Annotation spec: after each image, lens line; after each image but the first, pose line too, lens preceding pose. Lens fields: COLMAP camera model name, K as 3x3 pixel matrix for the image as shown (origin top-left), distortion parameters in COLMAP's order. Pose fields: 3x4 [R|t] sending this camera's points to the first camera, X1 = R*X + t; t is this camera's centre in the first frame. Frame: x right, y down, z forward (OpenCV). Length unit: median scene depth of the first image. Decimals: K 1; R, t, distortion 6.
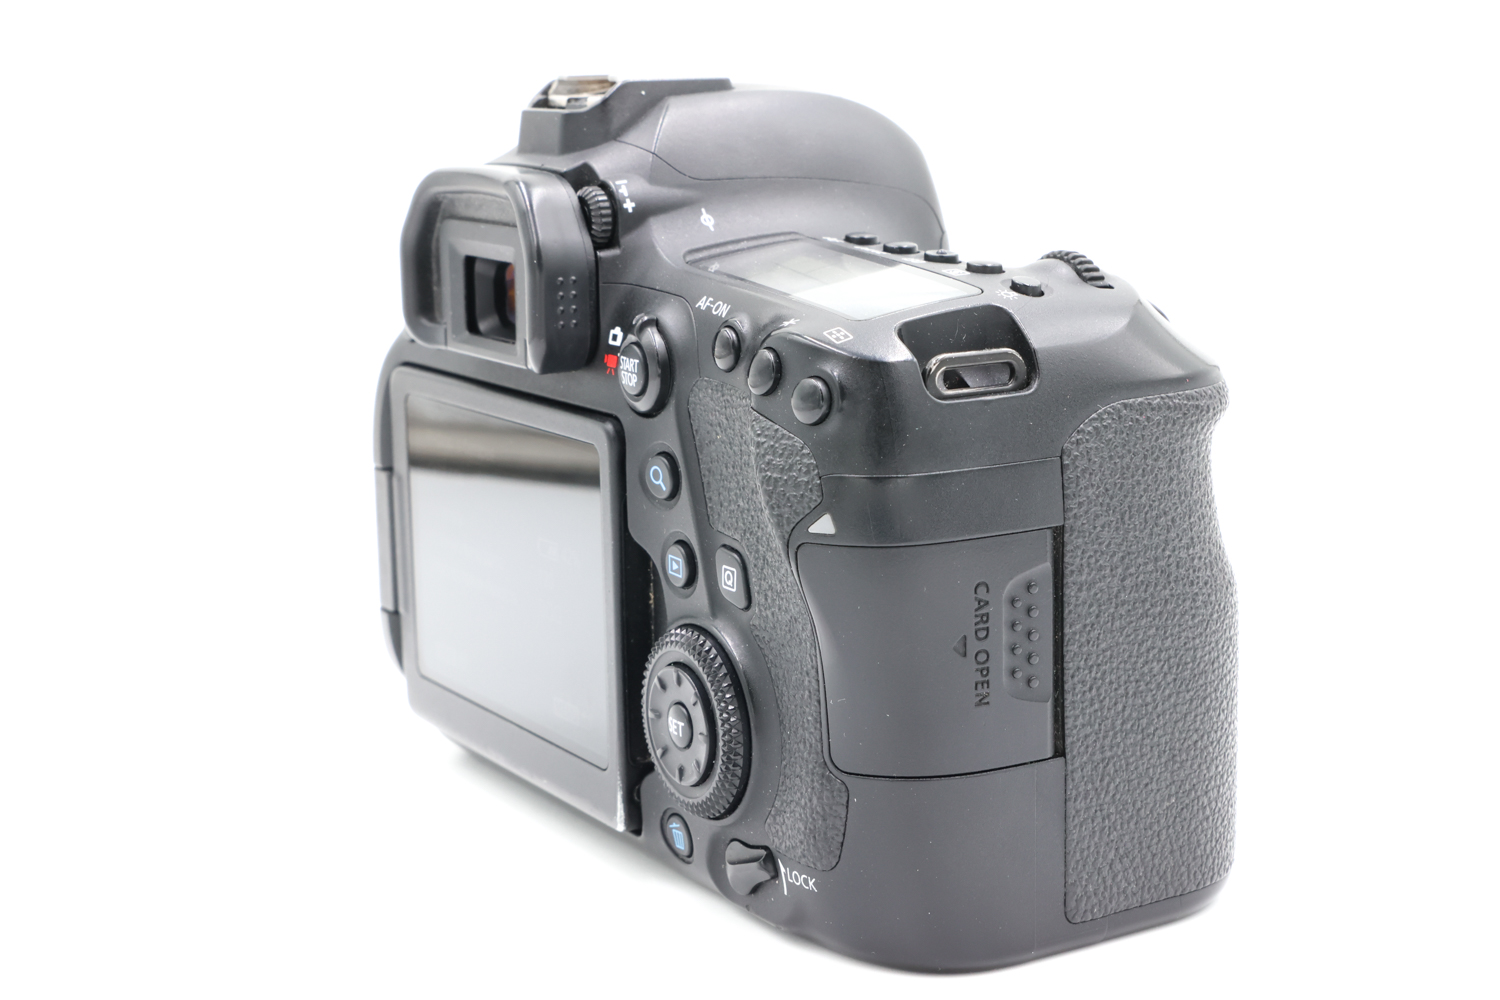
lens RADIAL K [[2329.3, 0, 750.0], [0, 2329.3, 500.0], [0, 0, 1]] dist [0.161031, -0.008868]
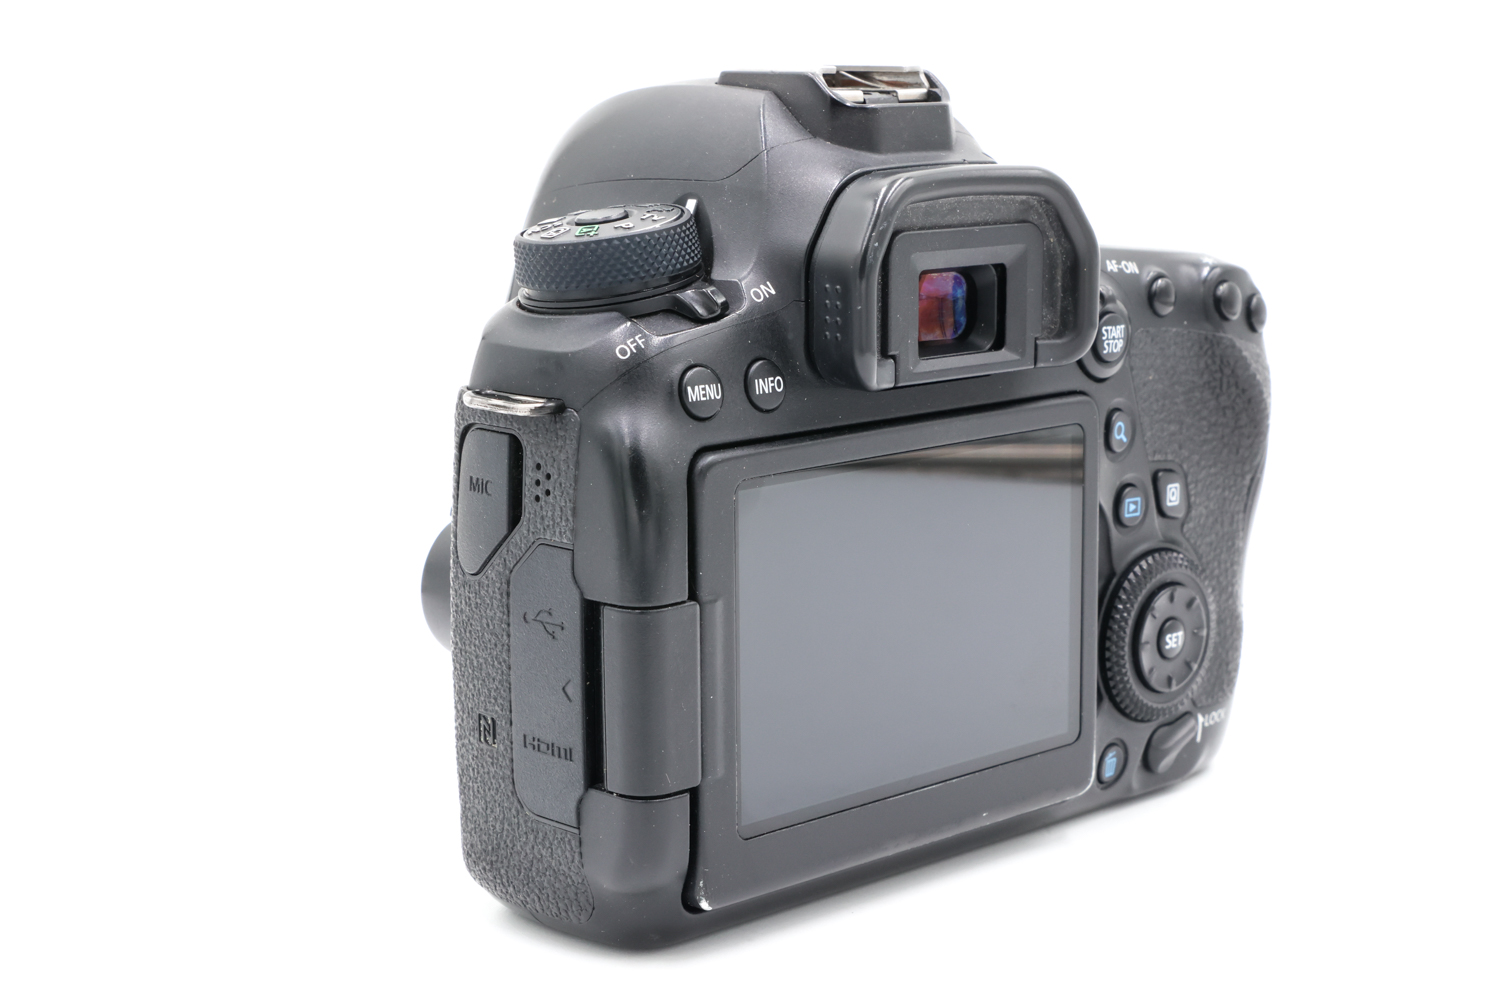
lens RADIAL K [[2640.8, 0, 750.0], [0, 2640.8, 500.0], [0, 0, 1]] dist [0.337031, 0.006811]
pose [[-0.214902, -0.155908, 0.964111, -1.198078], [0.188140, 0.962076, 0.197516, -0.255610], [-0.958343, 0.223834, -0.177420, 1.393206]]
